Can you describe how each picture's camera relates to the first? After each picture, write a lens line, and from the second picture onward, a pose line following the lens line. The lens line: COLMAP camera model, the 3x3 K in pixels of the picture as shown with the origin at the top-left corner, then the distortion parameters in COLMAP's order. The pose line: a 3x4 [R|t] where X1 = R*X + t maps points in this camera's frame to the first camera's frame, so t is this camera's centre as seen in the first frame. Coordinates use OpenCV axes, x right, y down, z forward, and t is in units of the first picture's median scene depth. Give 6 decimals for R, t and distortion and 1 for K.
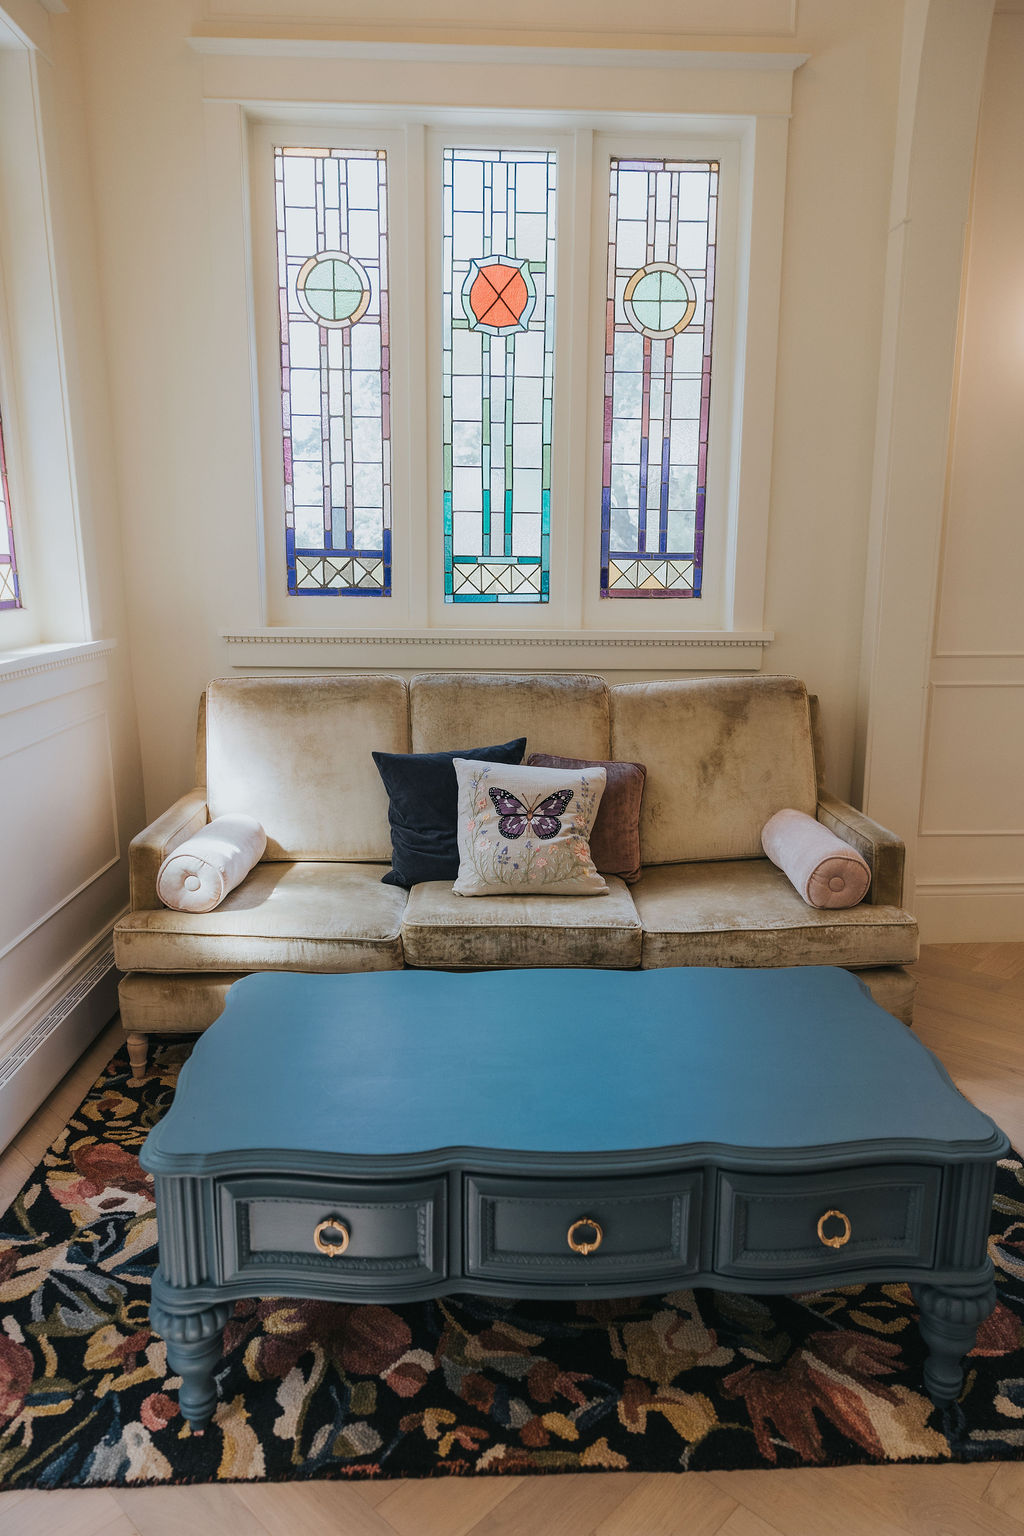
lens RADIAL K [[1045.4, 0, 475.9], [0, 1045.4, 766.2], [0, 0, 1]] dist [-0.006335, 0.003852]
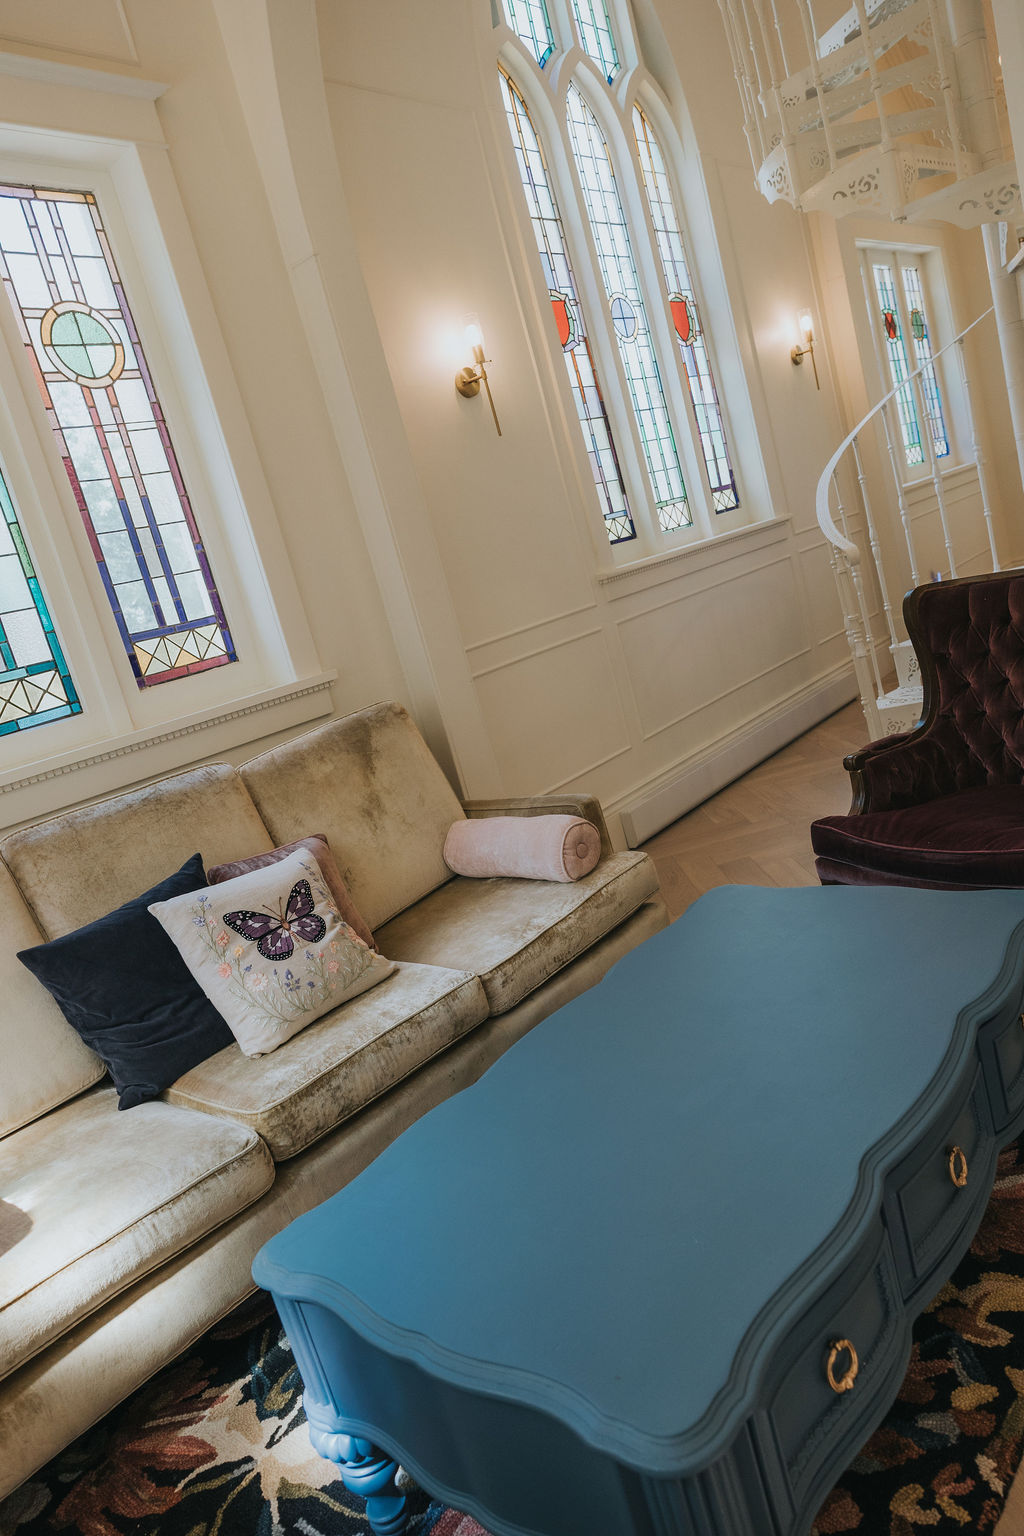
lens RADIAL K [[1045.4, 0, 513.8], [0, 1045.4, 769.8], [0, 0, 1]] dist [-0.006335, 0.003852]
pose [[0.644675, -0.312816, 0.697525, -0.355790], [0.390915, 0.919021, 0.050854, -0.034432], [-0.656948, 0.239888, 0.714754, 0.277537]]
